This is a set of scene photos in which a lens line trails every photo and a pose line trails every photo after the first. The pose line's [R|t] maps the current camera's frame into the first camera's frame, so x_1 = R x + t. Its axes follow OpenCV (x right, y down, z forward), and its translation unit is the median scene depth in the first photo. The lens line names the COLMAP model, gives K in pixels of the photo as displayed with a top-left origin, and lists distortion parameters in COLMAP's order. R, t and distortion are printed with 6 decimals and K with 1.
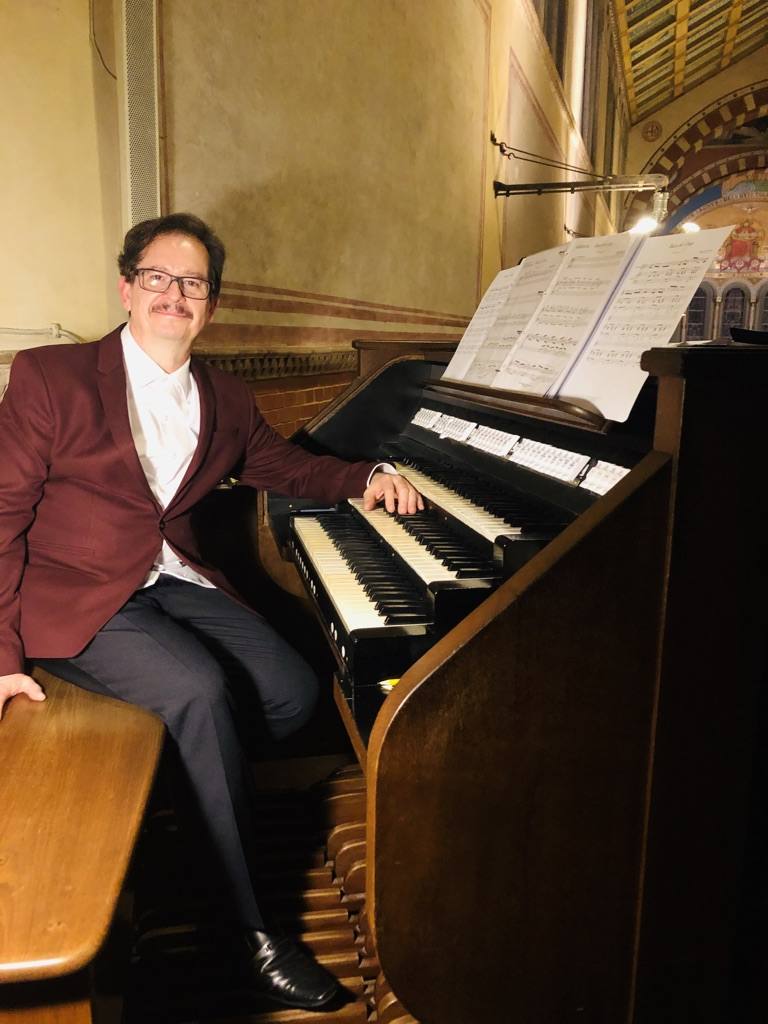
lens RADIAL K [[831.9, 0, 384.0], [0, 831.9, 512.0], [0, 0, 1]] dist [0.017818, -0.005613]
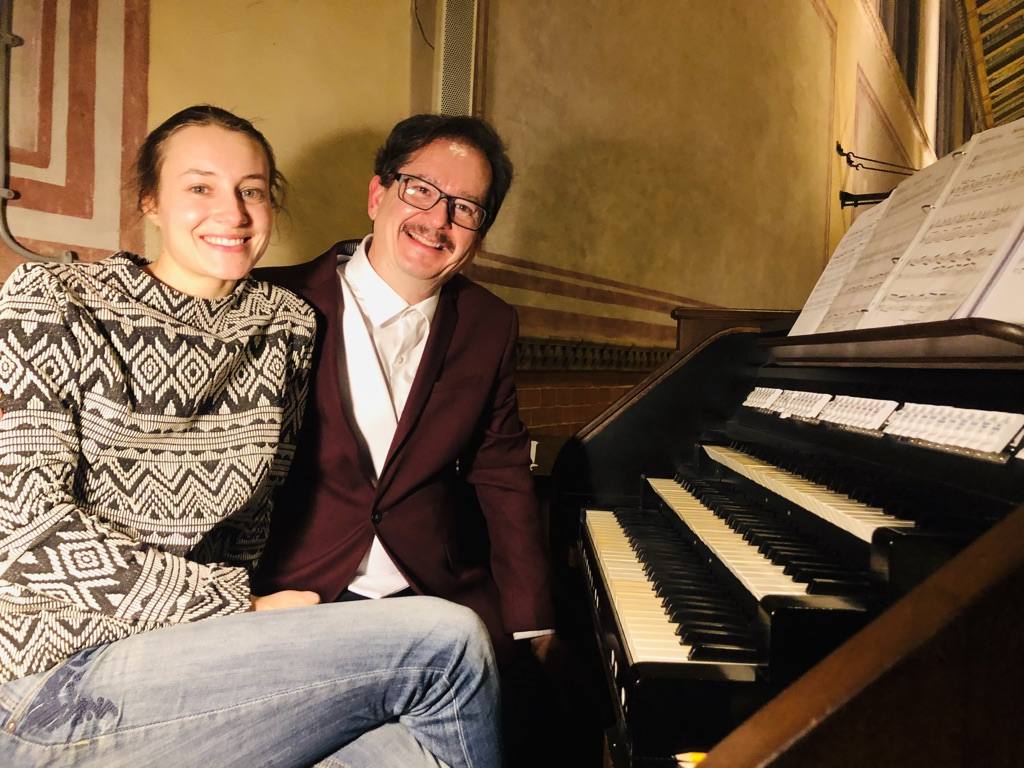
lens RADIAL K [[833.2, 0, 518.2], [0, 833.2, 372.5], [0, 0, 1]] dist [0.017439, -0.012288]
pose [[0.971652, 0.019345, -0.235624, 0.007616], [-0.065311, 0.979825, -0.188883, 0.017985], [0.227217, 0.198917, 0.953312, 0.114809]]
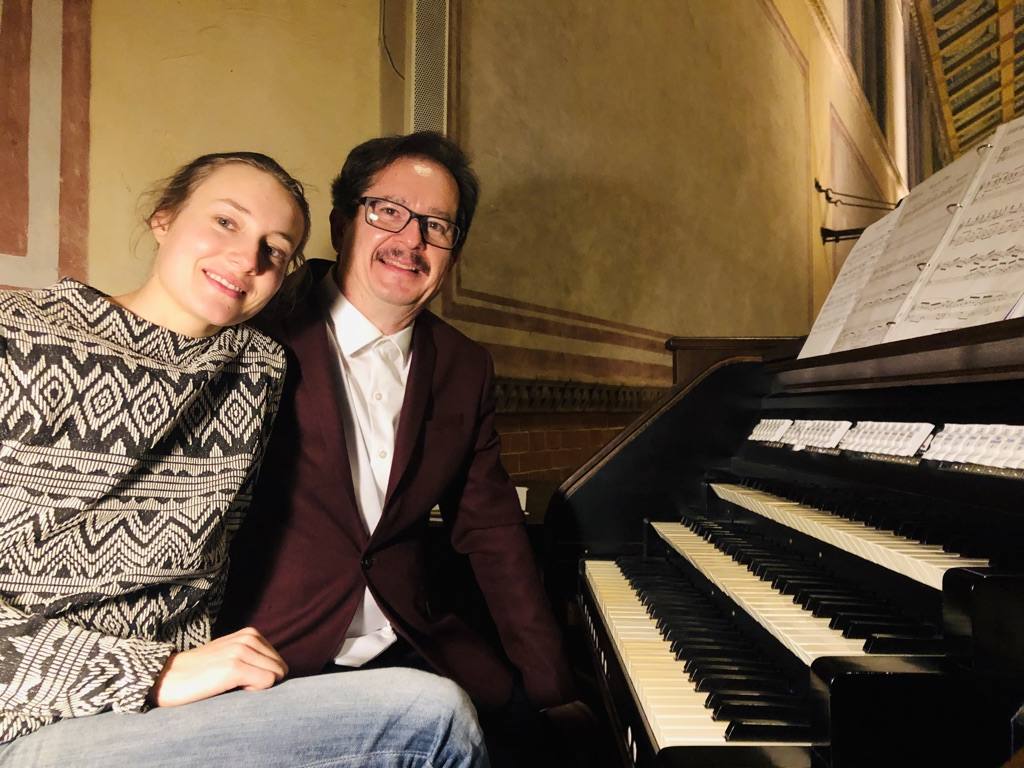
lens RADIAL K [[838.2, 0, 522.6], [0, 838.2, 377.7], [0, 0, 1]] dist [0.007985, -0.001391]
pose [[0.977021, -0.024492, -0.211733, -0.002426], [-0.028188, 0.969803, -0.242255, 0.016852], [0.211272, 0.242656, 0.946827, 0.152830]]
